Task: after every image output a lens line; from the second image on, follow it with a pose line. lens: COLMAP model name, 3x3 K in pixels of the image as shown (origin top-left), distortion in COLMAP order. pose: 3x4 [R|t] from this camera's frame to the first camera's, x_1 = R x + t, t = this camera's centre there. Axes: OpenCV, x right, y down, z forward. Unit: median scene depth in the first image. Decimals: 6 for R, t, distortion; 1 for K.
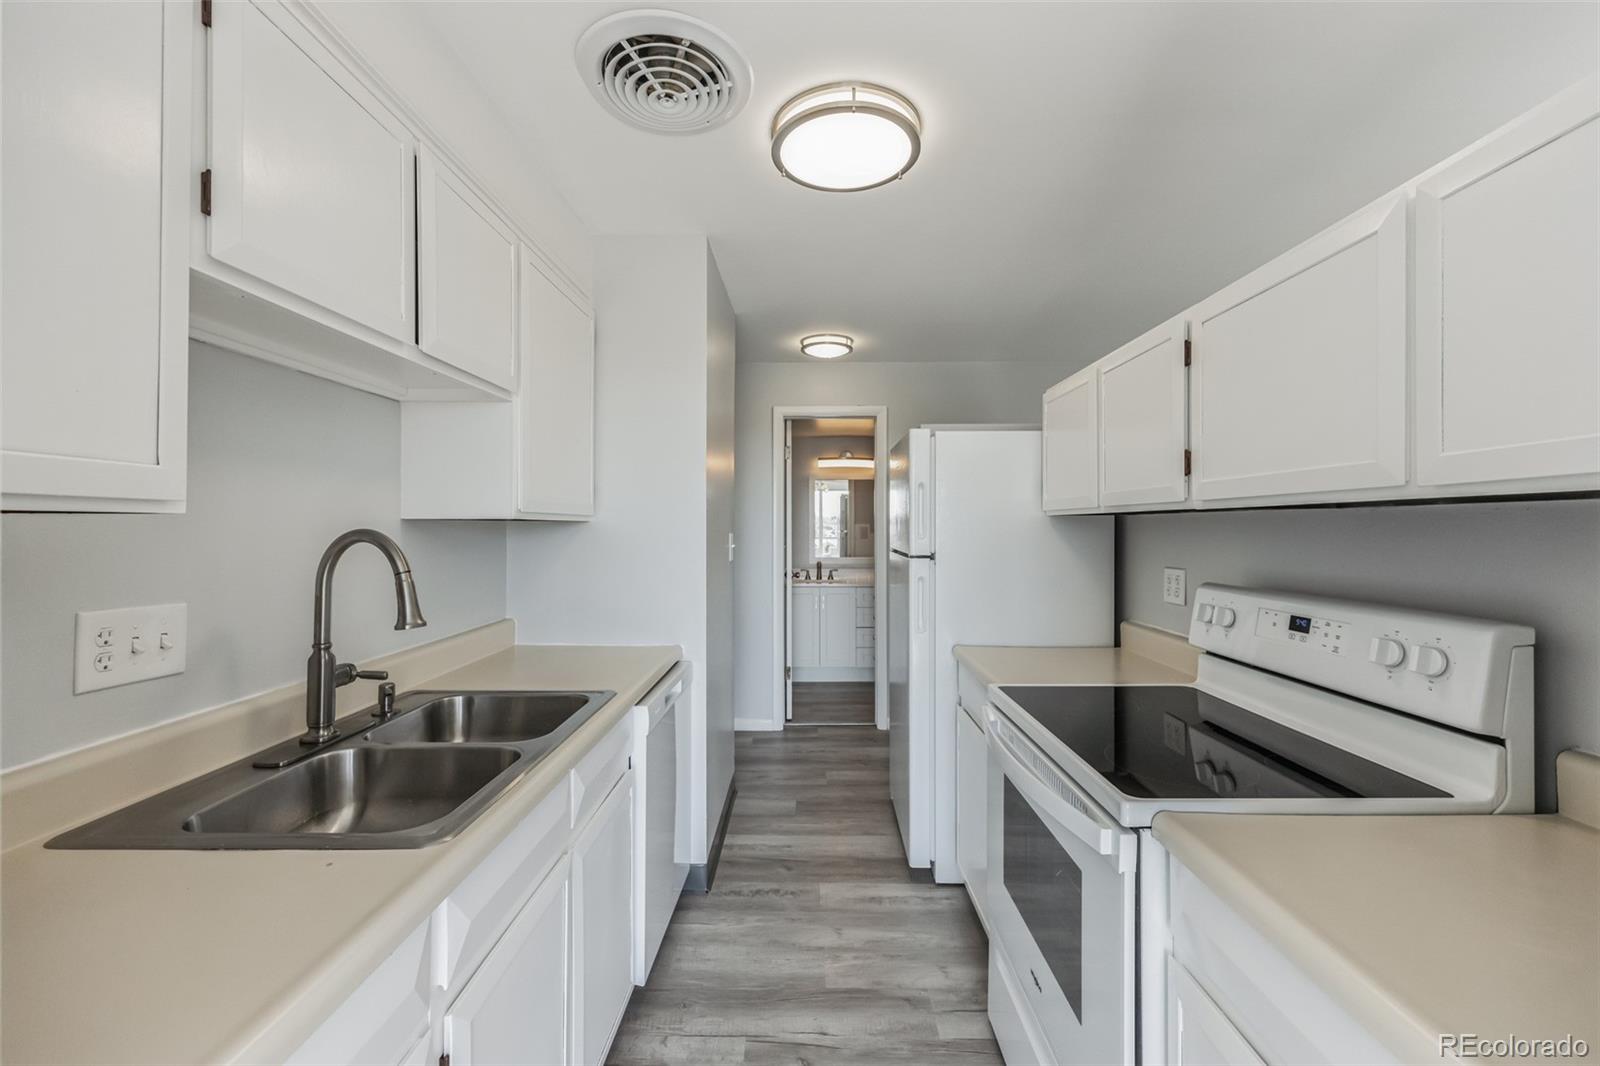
lens RADIAL K [[643.7, 0, 799.7], [0, 643.7, 525.8], [0, 0, 1]] dist [0.003226, -0.000184]
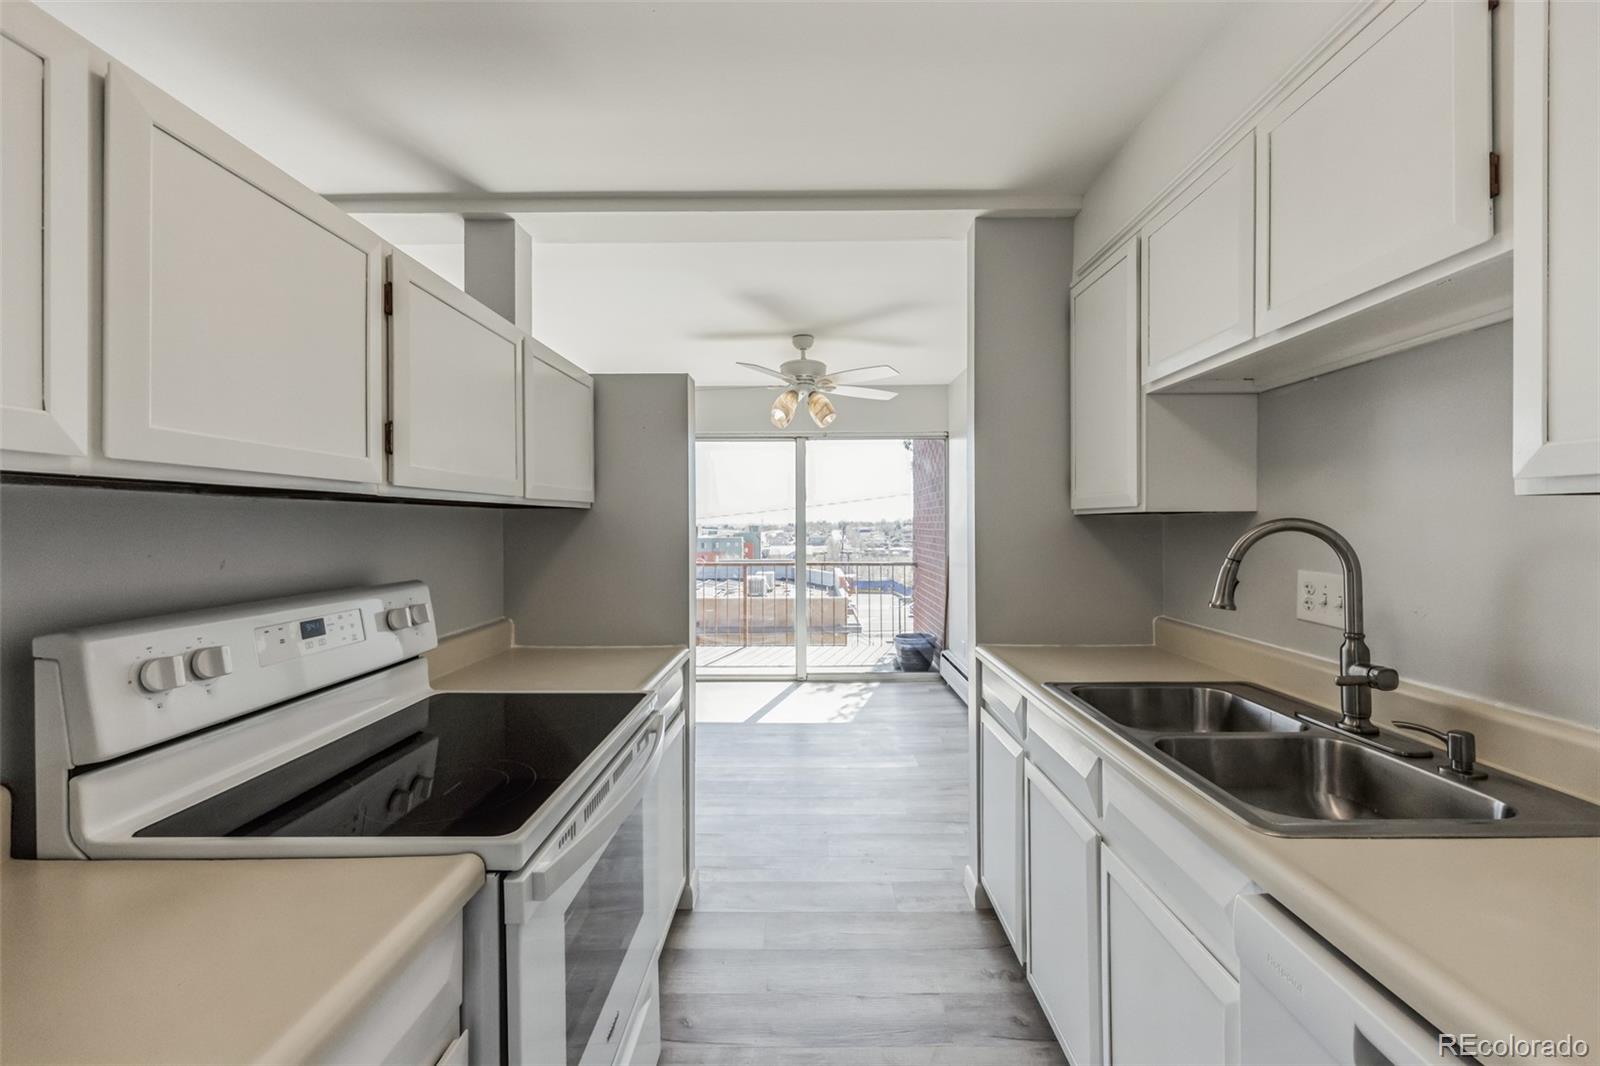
lens RADIAL K [[643.7, 0, 804.7], [0, 643.7, 531.7], [0, 0, 1]] dist [0.003226, -0.000184]
pose [[-0.999945, 0.006930, 0.007919, 0.081195], [0.006917, 0.999975, -0.001656, 0.023857], [-0.007930, -0.001602, -0.999967, 1.904418]]
